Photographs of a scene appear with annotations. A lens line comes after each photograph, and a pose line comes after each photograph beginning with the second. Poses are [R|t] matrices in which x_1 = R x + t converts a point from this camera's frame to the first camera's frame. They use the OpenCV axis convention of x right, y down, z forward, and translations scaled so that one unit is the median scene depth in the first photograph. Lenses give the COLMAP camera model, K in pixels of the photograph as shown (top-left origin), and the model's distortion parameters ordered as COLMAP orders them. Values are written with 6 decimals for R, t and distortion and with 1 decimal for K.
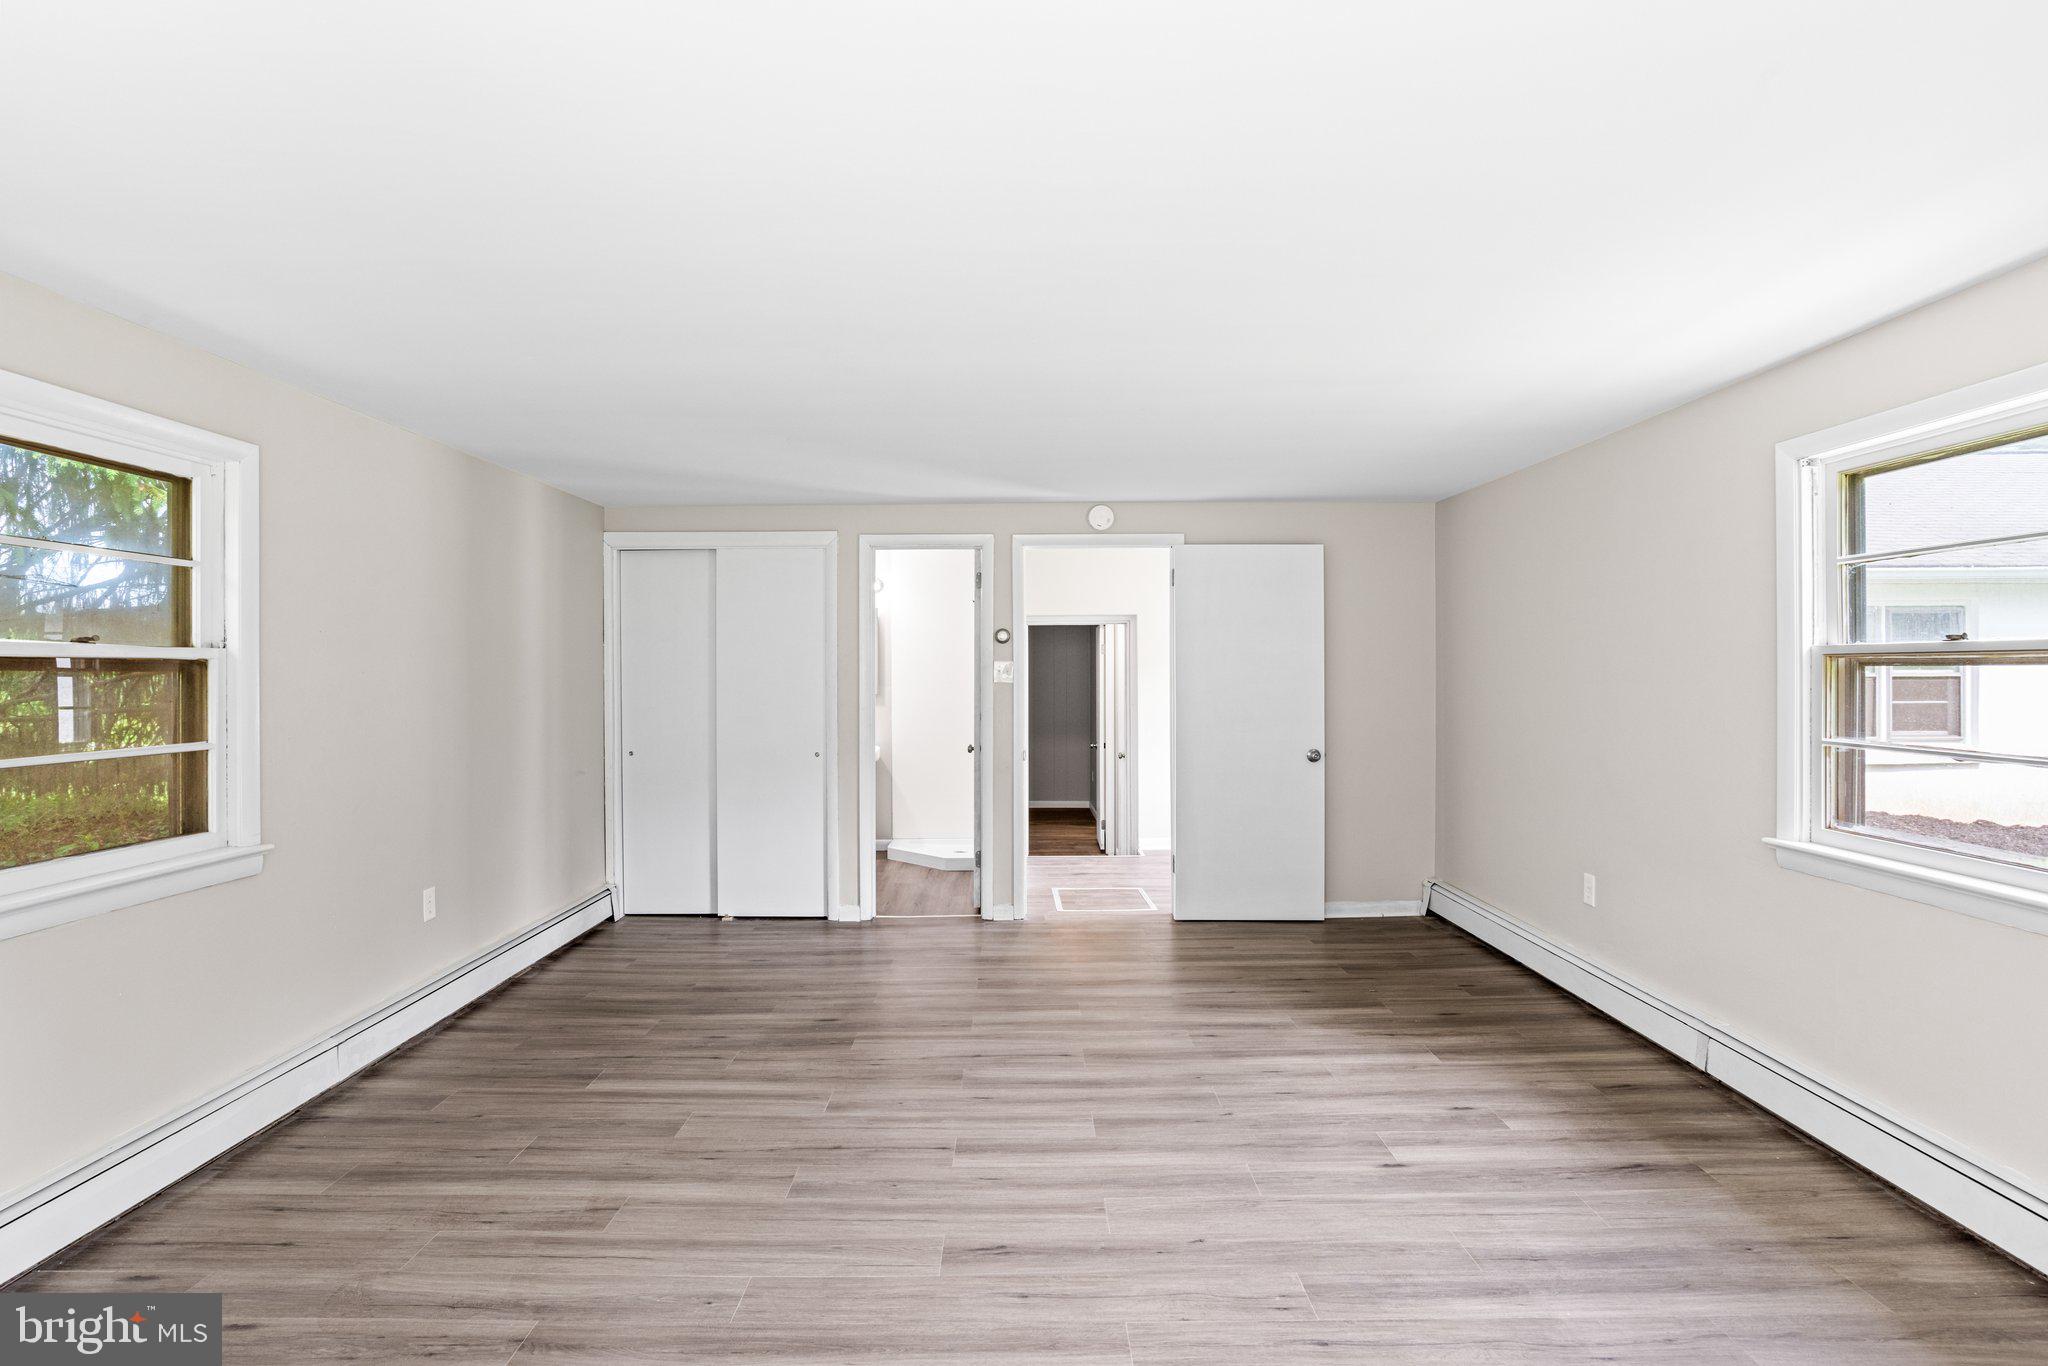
lens RADIAL K [[1057.3, 0, 1033.3], [0, 1057.3, 695.0], [0, 0, 1]] dist [-0.051540, 0.021054]
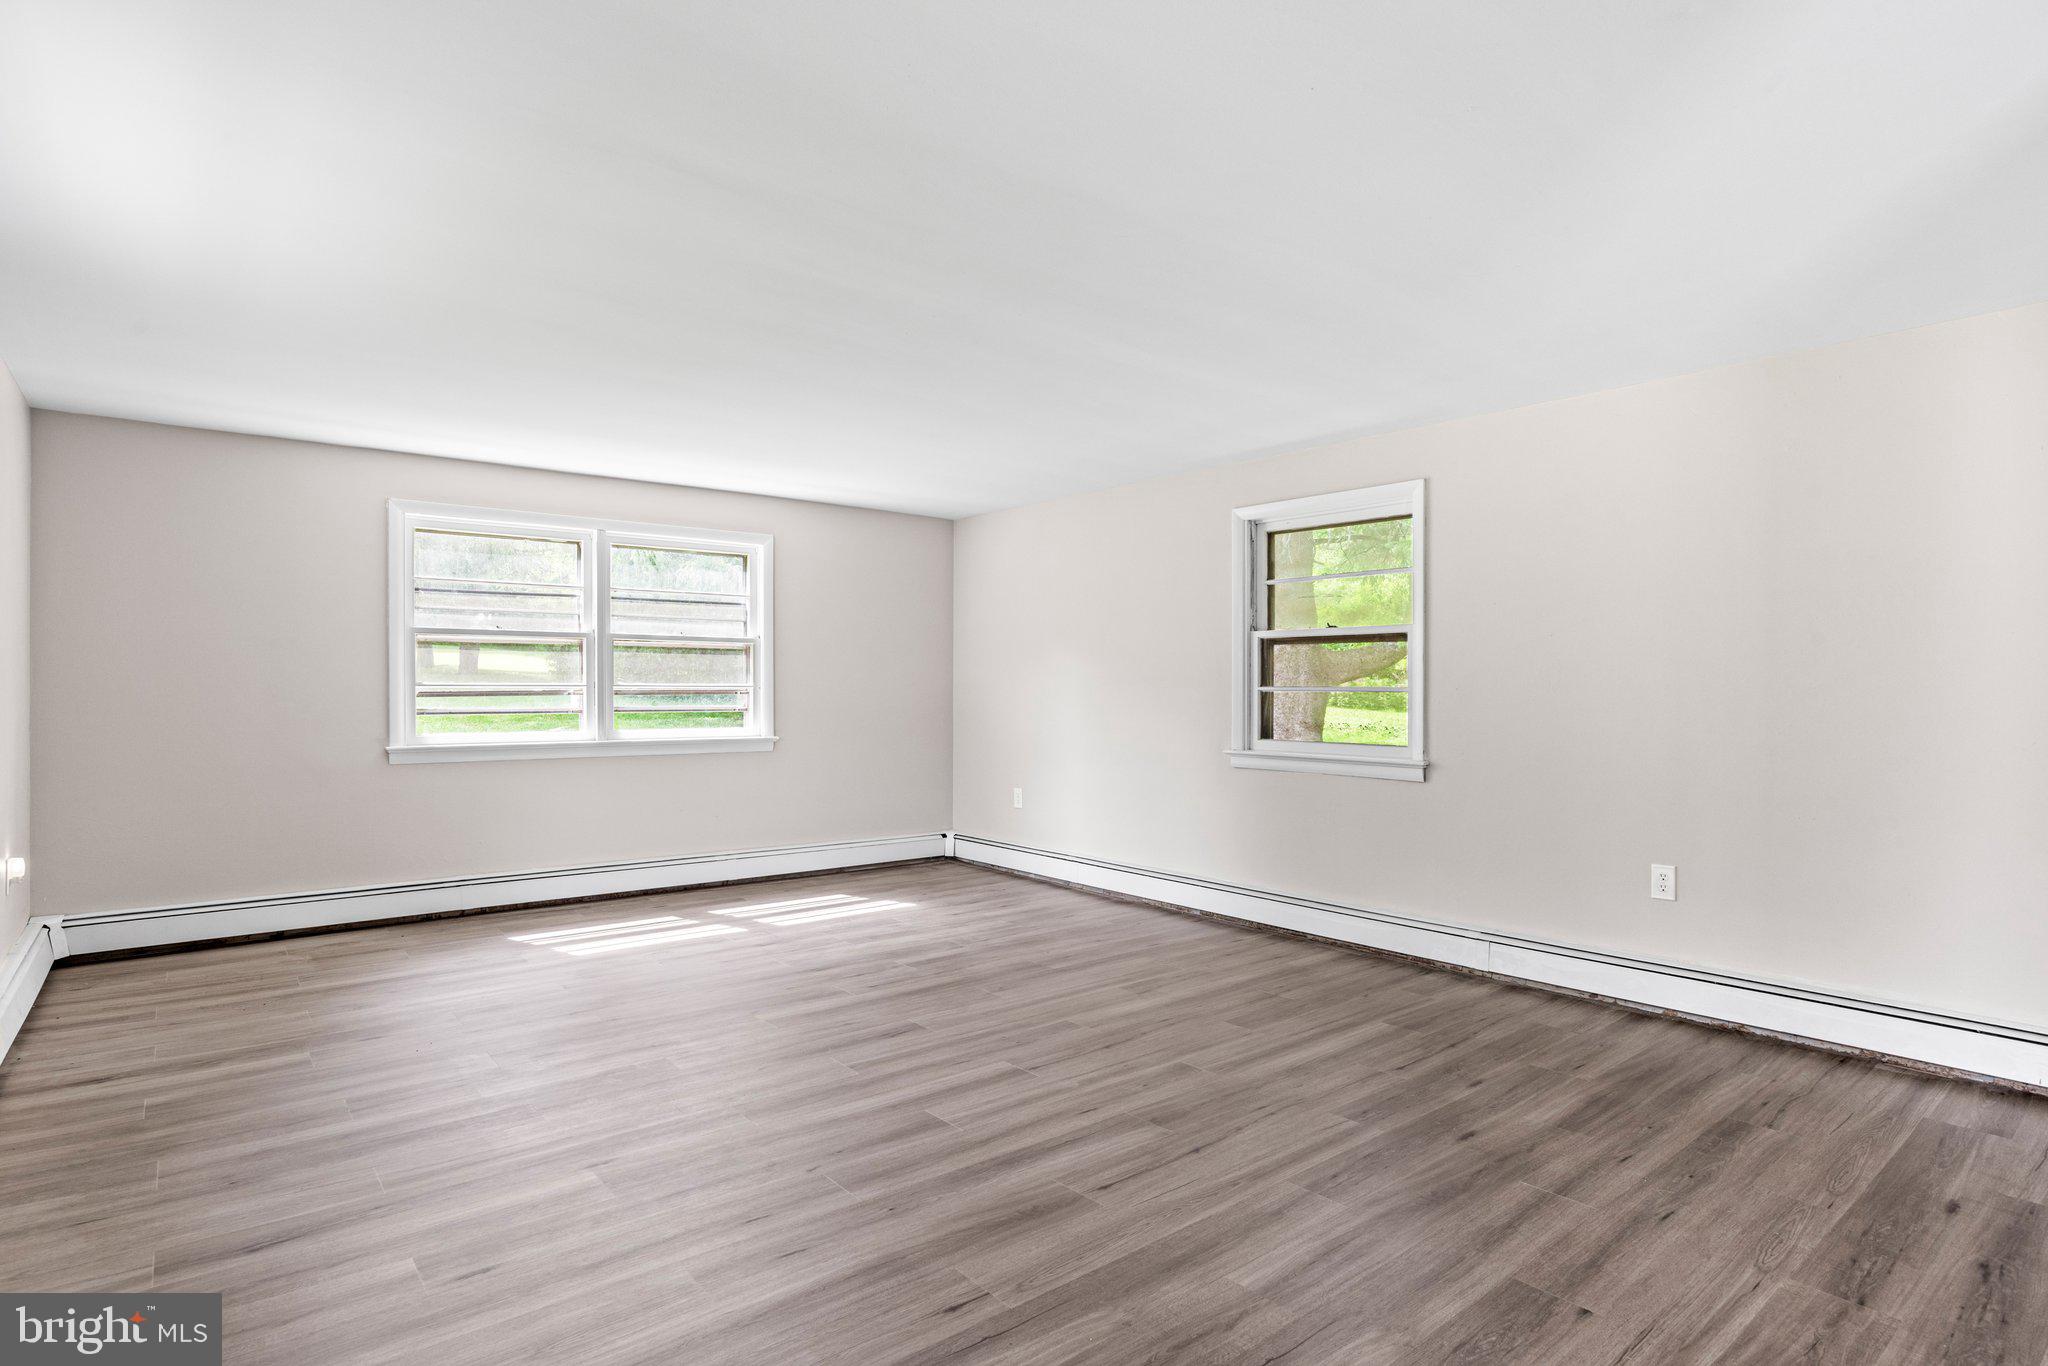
lens RADIAL K [[1057.3, 0, 1033.3], [0, 1057.3, 695.0], [0, 0, 1]] dist [-0.051540, 0.021054]
pose [[-0.776423, 0.002844, -0.630205, 0.551981], [-0.016855, 0.999538, 0.025276, 0.025975], [0.629986, 0.030248, -0.776017, 1.712614]]
